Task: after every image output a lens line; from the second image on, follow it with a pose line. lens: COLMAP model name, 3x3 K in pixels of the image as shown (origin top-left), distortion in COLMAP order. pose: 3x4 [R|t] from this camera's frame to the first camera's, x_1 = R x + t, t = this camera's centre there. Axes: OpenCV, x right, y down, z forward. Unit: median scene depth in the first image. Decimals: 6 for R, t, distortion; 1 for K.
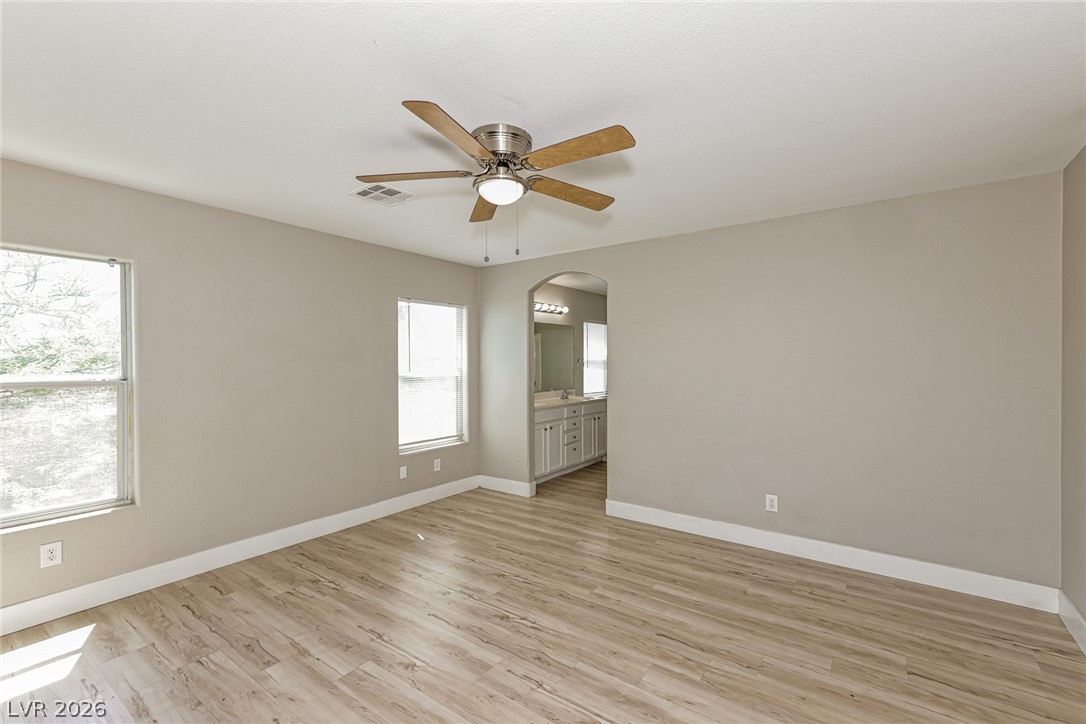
lens RADIAL K [[466.0, 0, 544.0], [0, 466.0, 361.1], [0, 0, 1]] dist [0.000569, 0.000045]
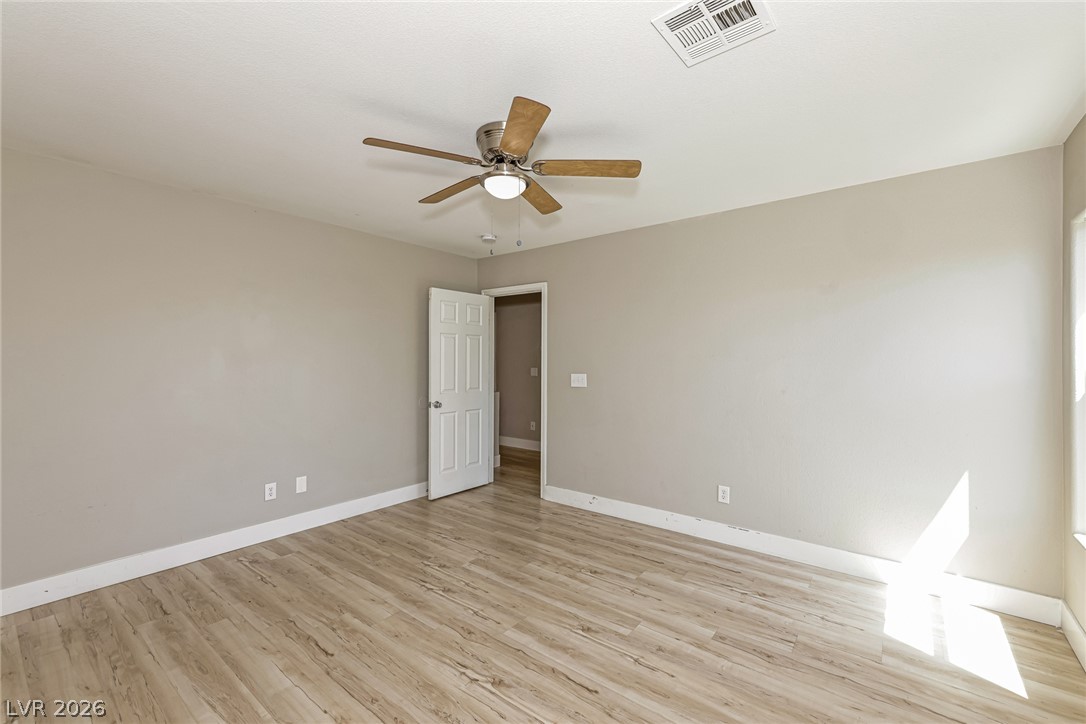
lens RADIAL K [[466.0, 0, 542.9], [0, 466.0, 360.1], [0, 0, 1]] dist [0.000569, 0.000045]
pose [[-0.998825, -0.002389, 0.048413, -0.236344], [-0.002114, 0.999981, 0.005714, 0.003232], [-0.048426, 0.005605, -0.998811, 2.124150]]
